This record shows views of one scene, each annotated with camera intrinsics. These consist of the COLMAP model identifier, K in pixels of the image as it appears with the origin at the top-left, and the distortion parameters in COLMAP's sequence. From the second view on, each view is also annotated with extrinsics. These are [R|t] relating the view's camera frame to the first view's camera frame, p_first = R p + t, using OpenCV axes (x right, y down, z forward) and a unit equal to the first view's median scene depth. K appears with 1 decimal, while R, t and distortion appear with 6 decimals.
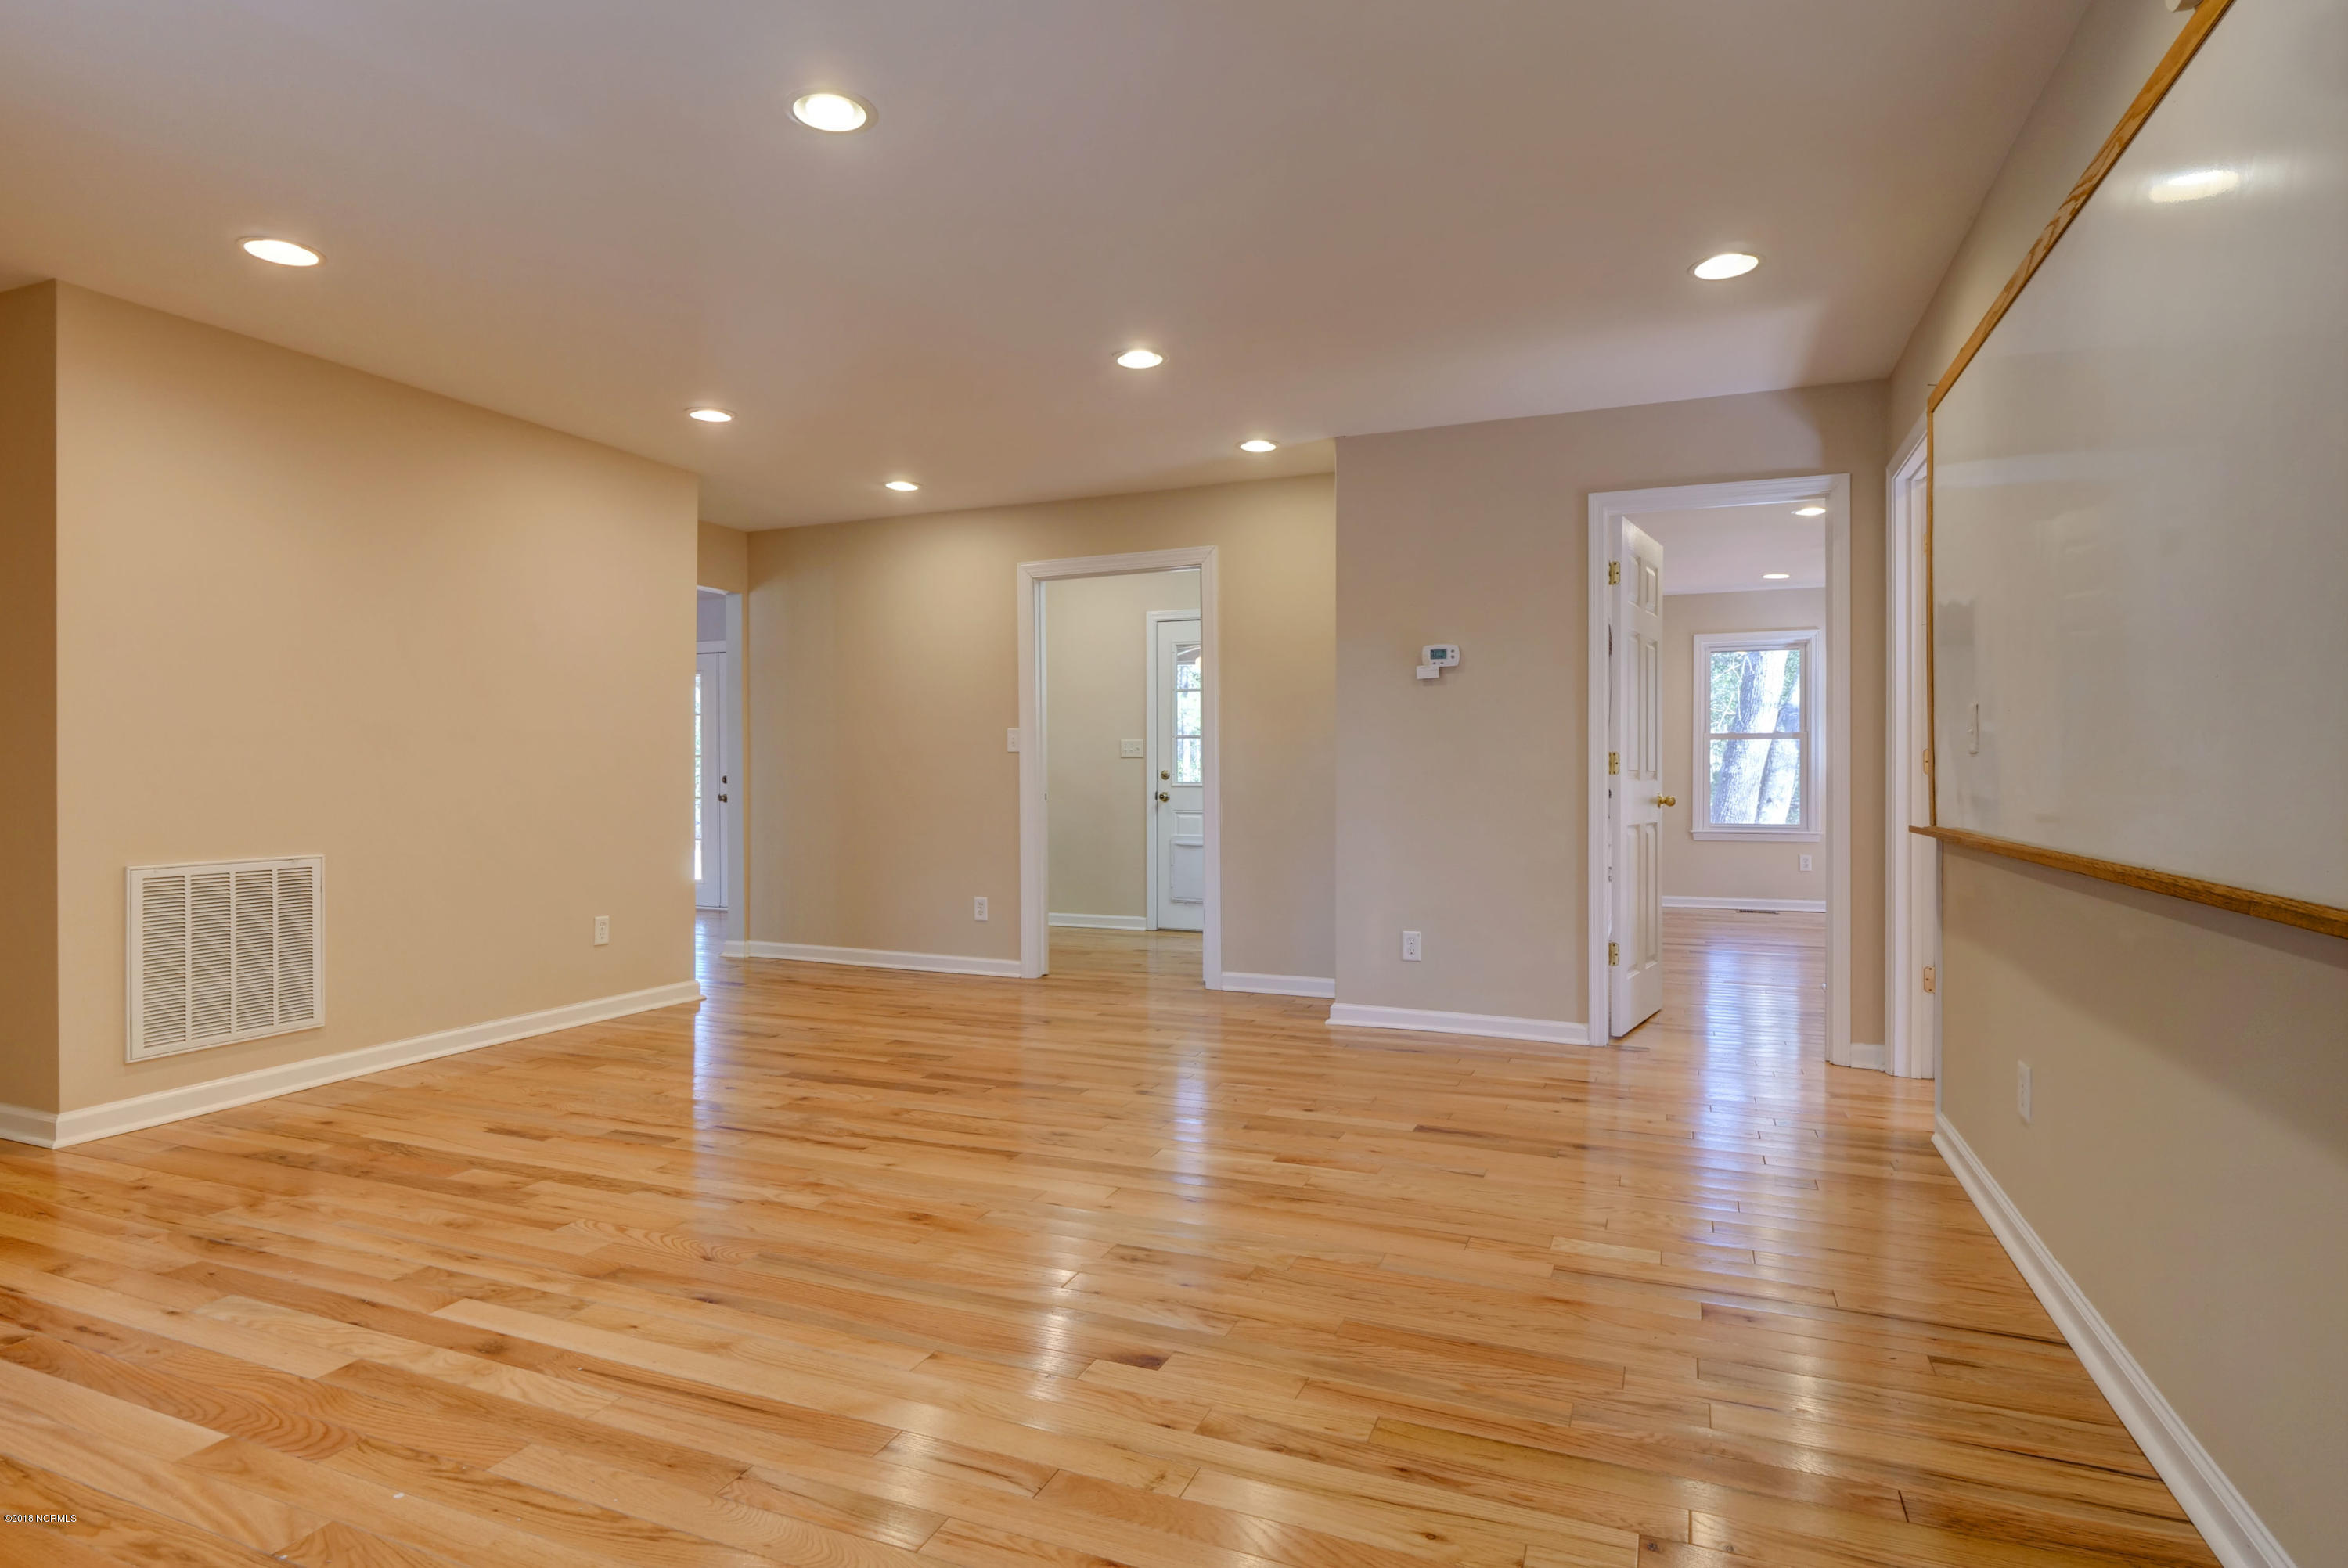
lens RADIAL K [[1224.3, 0, 1170.8], [0, 1224.3, 779.4], [0, 0, 1]] dist [-0.003634, -0.001330]
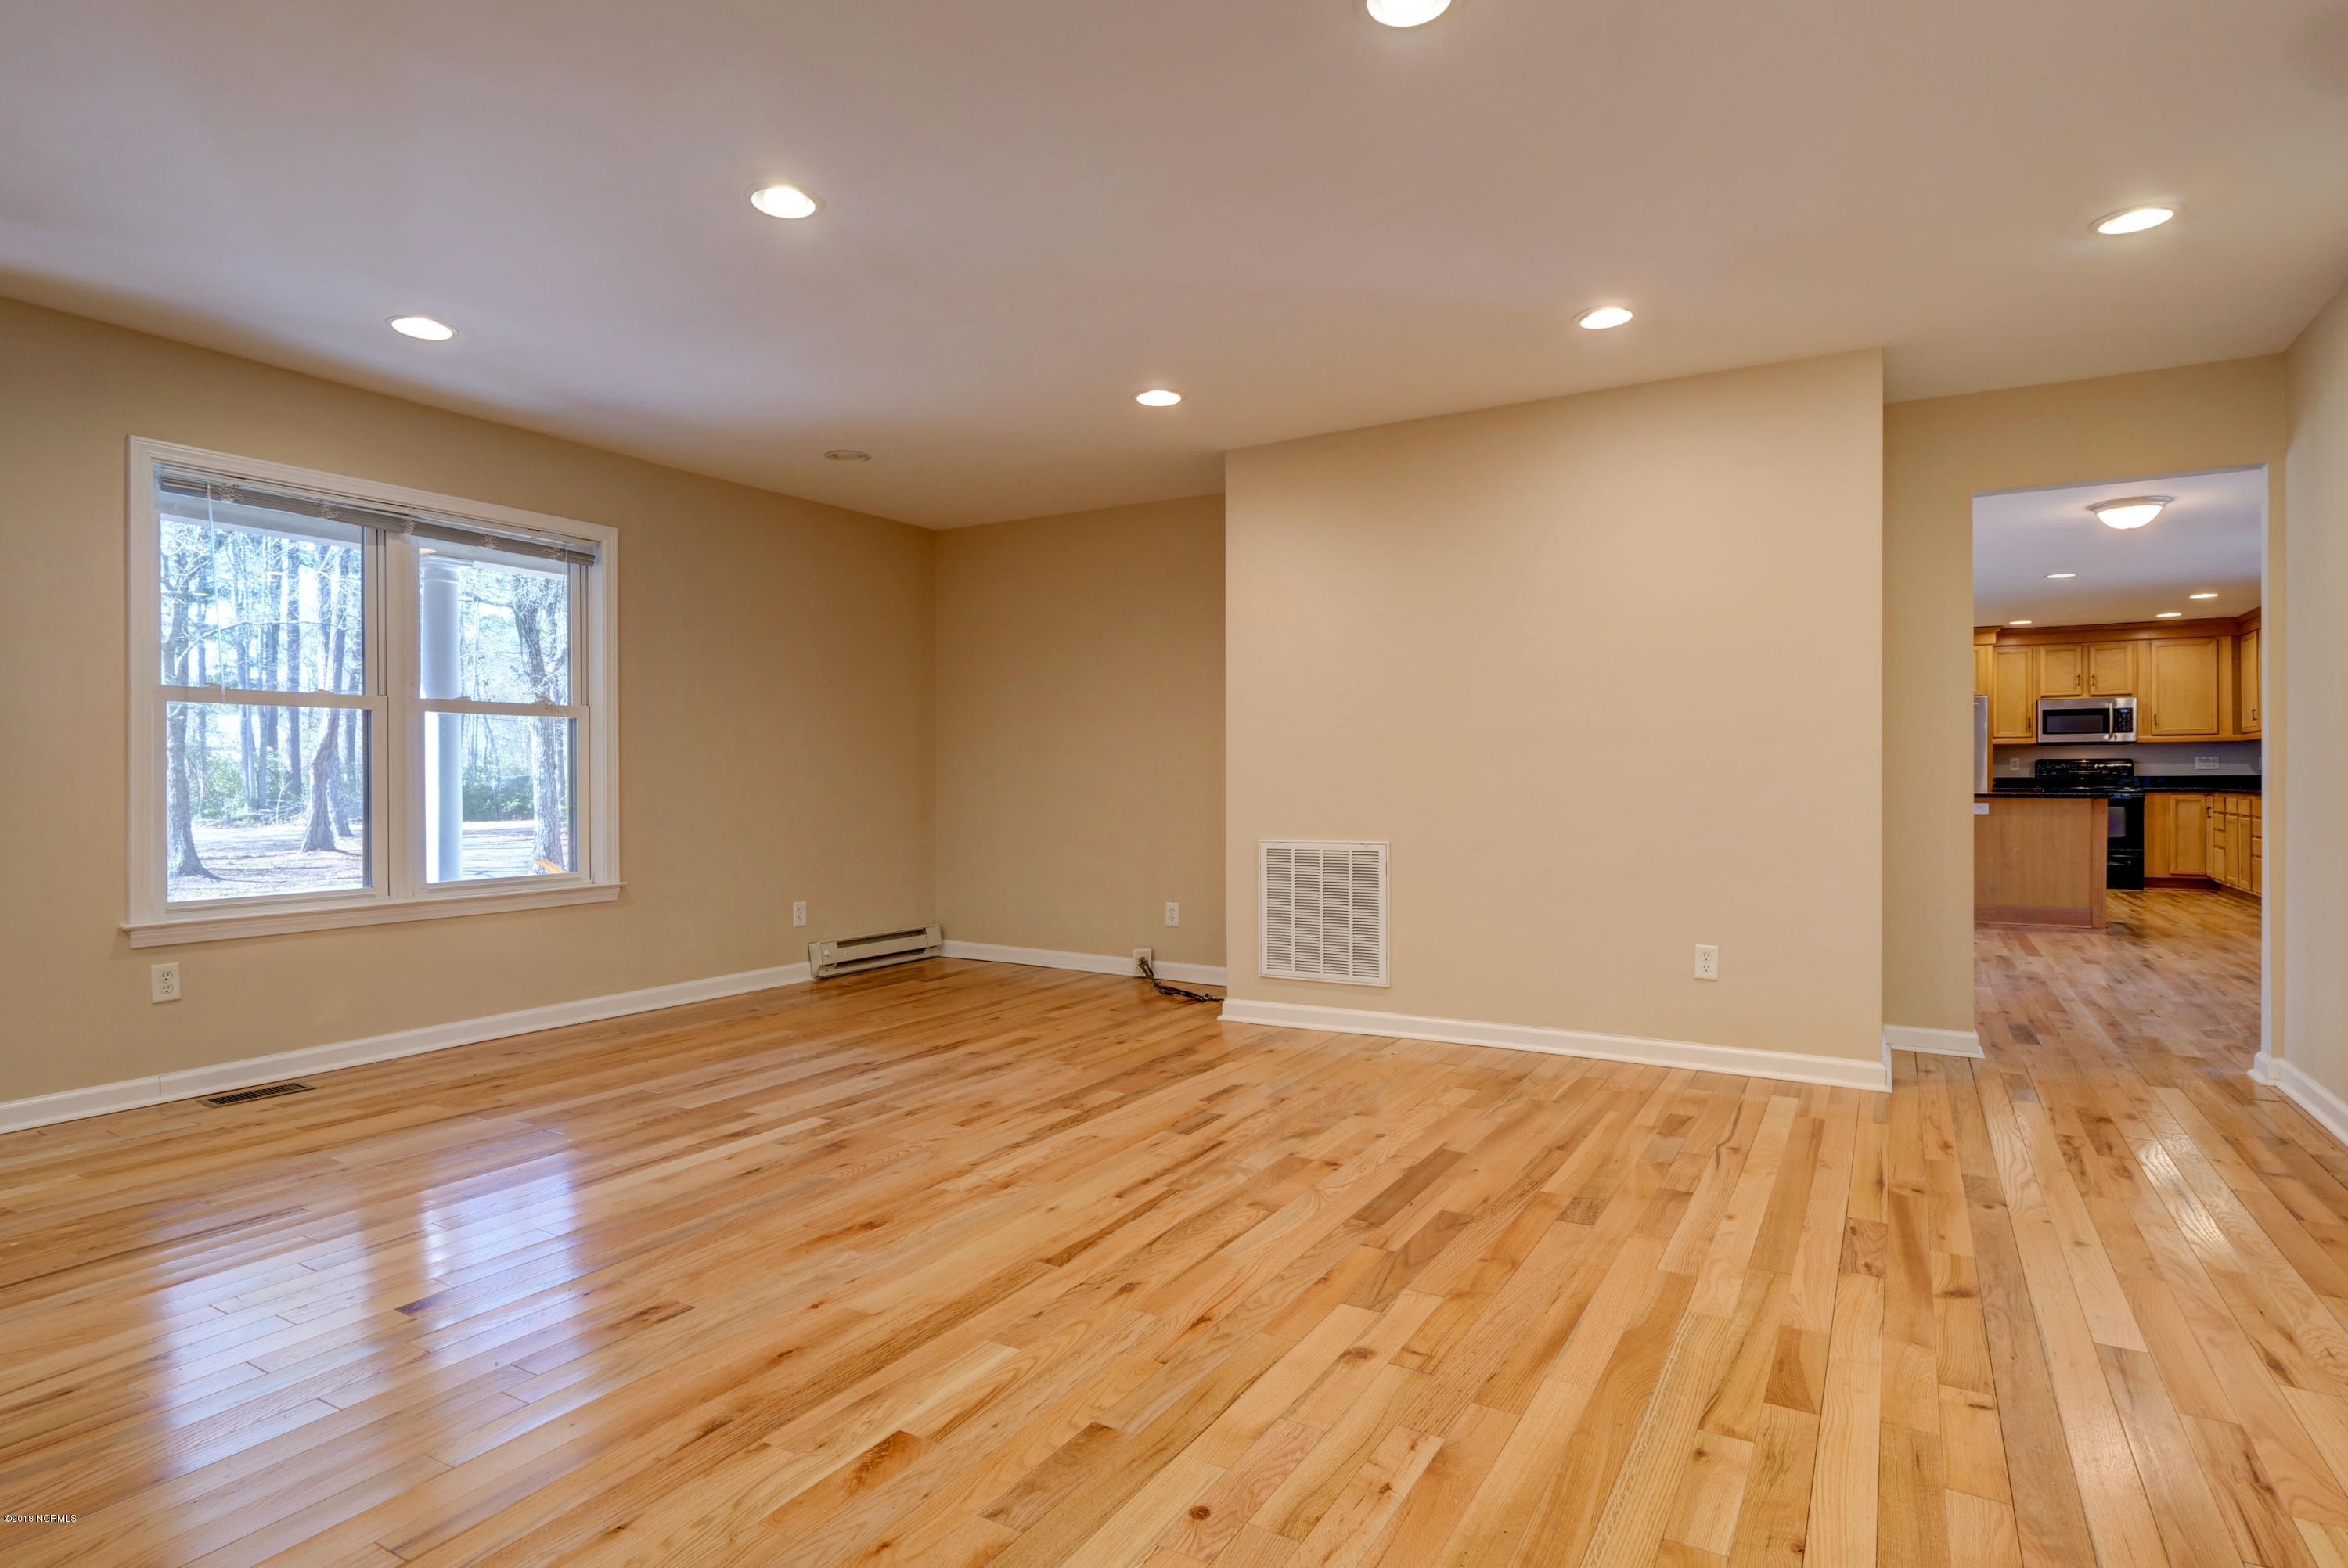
lens RADIAL K [[1224.3, 0, 1170.8], [0, 1224.3, 779.4], [0, 0, 1]] dist [-0.003634, -0.001330]
pose [[-0.147307, 0.002324, -0.989088, 0.652225], [0.003134, 0.999993, 0.001883, -0.003113], [0.989086, -0.002822, -0.147313, 1.227814]]
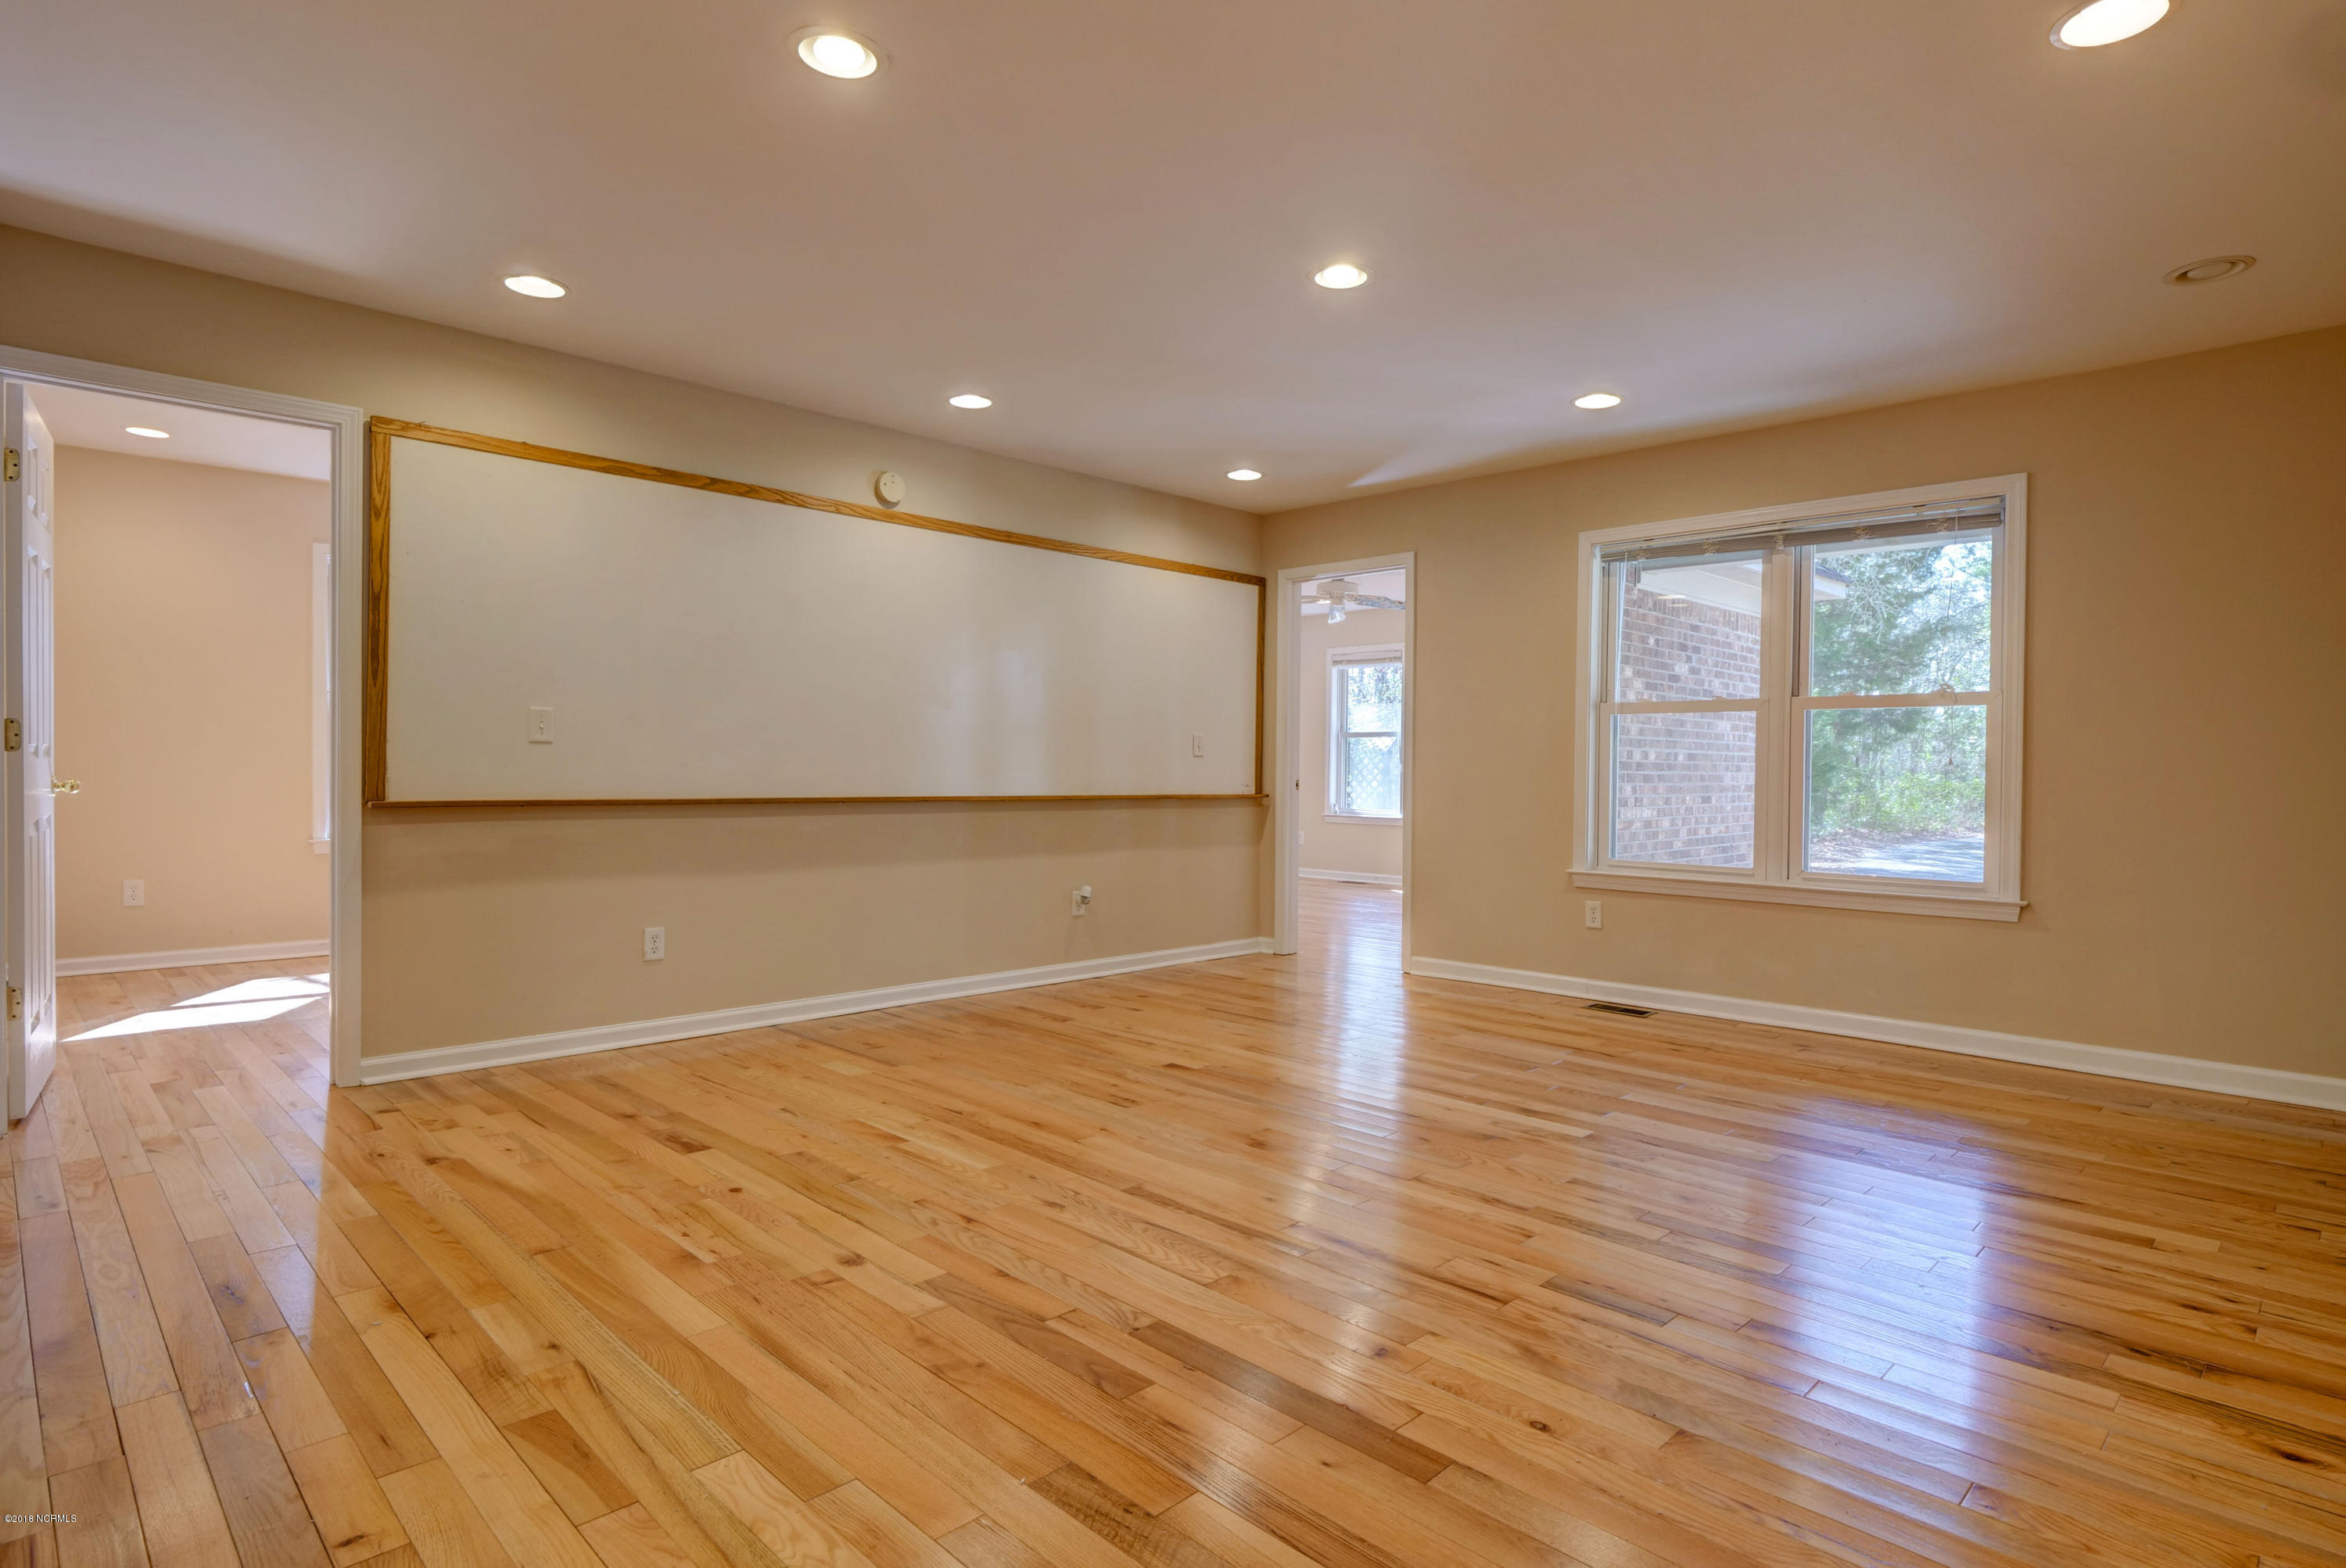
lens RADIAL K [[1223.4, 0, 1169.8], [0, 1223.4, 779.4], [0, 0, 1]] dist [-0.003634, -0.001330]
pose [[-0.919904, -0.013403, 0.391915, -0.514029], [-0.010913, 0.999904, 0.008579, -0.000053], [-0.391992, 0.003615, -0.919962, 1.864769]]
